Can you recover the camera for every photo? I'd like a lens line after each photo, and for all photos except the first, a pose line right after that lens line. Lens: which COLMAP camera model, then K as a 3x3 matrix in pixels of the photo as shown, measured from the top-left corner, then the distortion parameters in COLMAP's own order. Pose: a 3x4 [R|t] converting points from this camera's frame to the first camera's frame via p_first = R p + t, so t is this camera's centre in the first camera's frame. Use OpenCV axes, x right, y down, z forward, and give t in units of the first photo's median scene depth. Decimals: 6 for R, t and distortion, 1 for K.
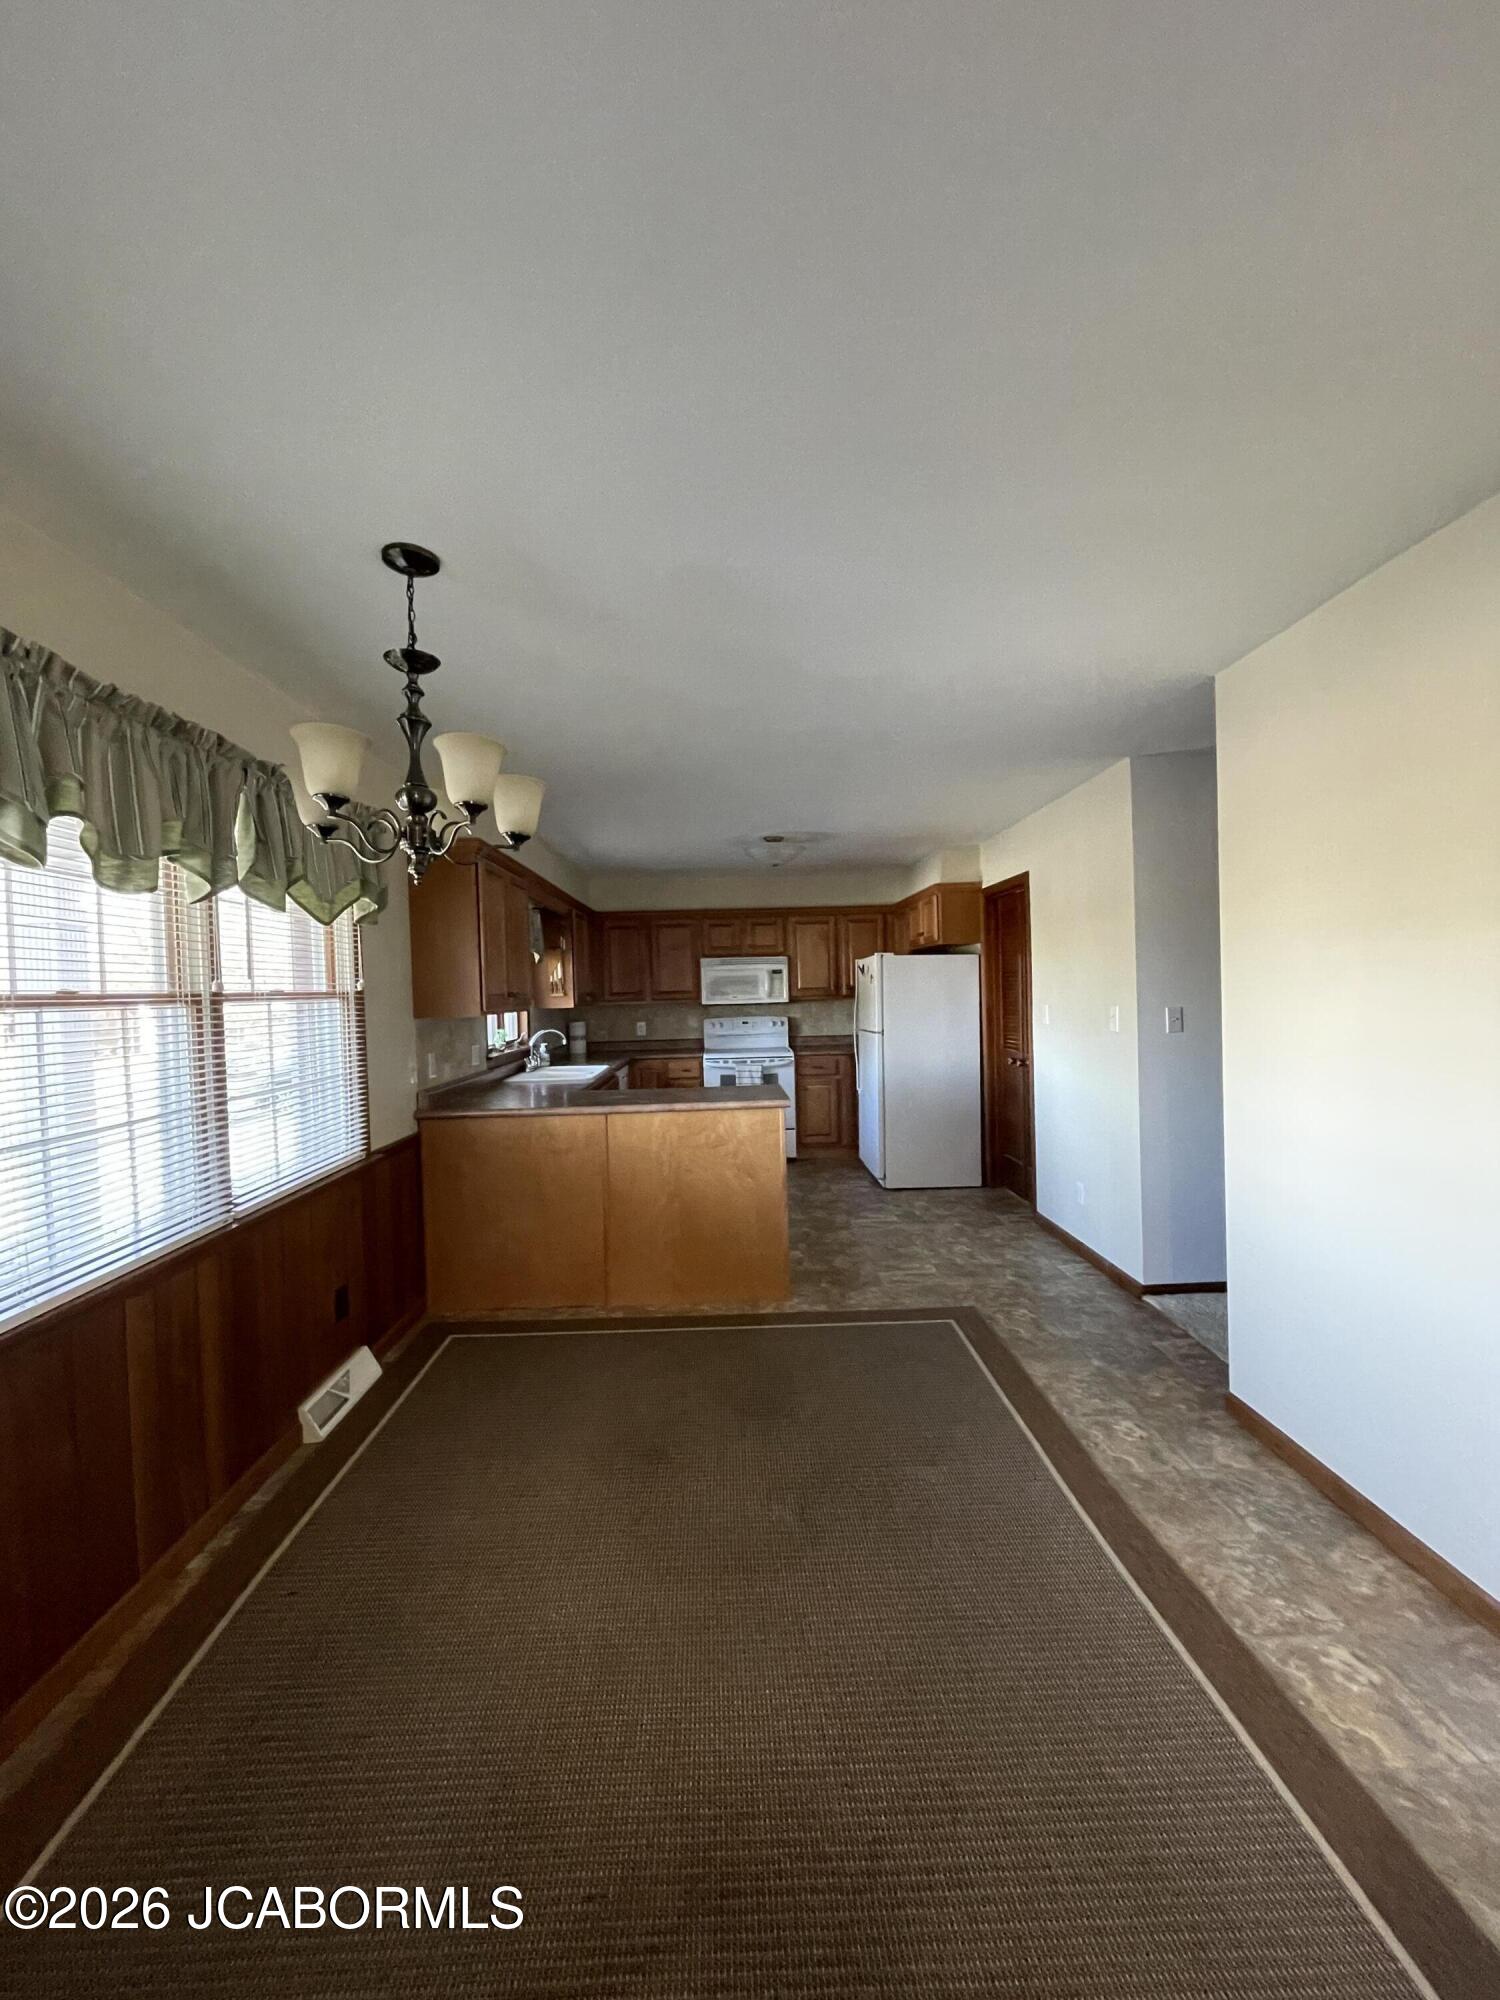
lens RADIAL K [[801.2, 0, 747.3], [0, 801.2, 1009.6], [0, 0, 1]] dist [0.000875, 0.000113]
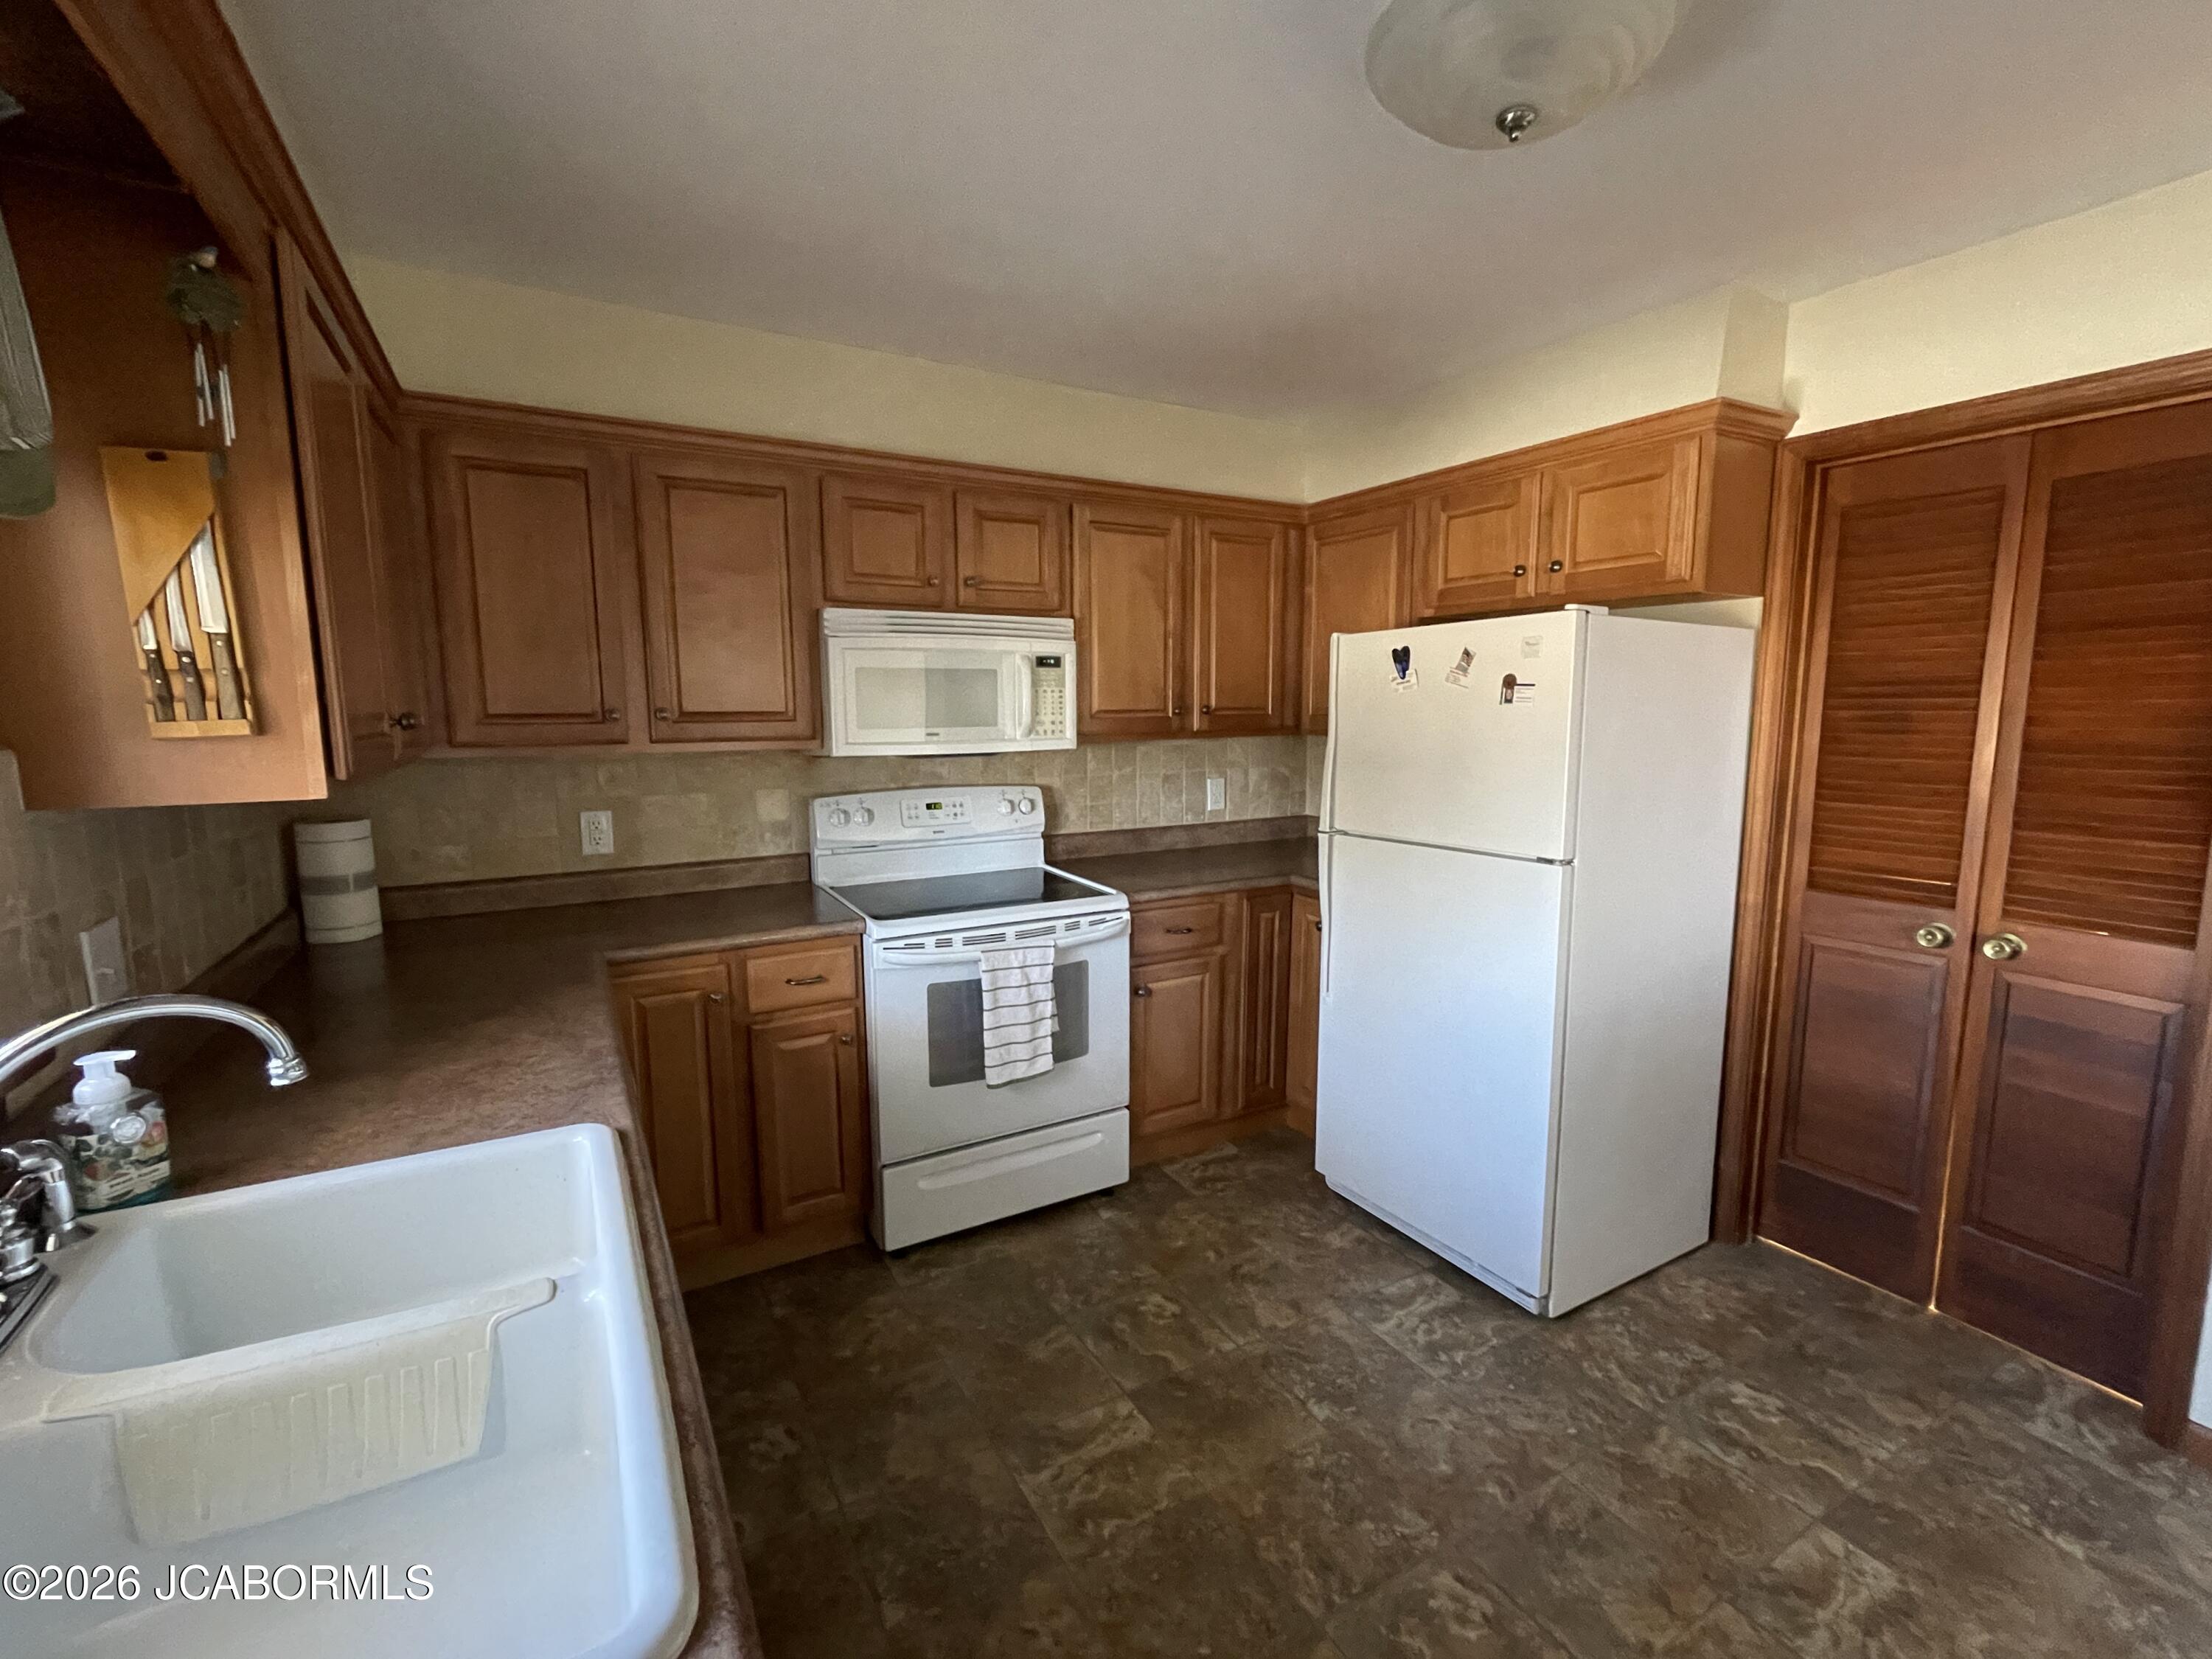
lens RADIAL K [[958.1, 0, 1107.7], [0, 958.1, 831.8], [0, 0, 1]] dist [0.000136, 0.000165]
pose [[0.882156, -0.042378, 0.469048, -0.139254], [-0.006329, 0.994787, 0.101781, -0.016387], [-0.470916, -0.092755, 0.877288, 0.618784]]
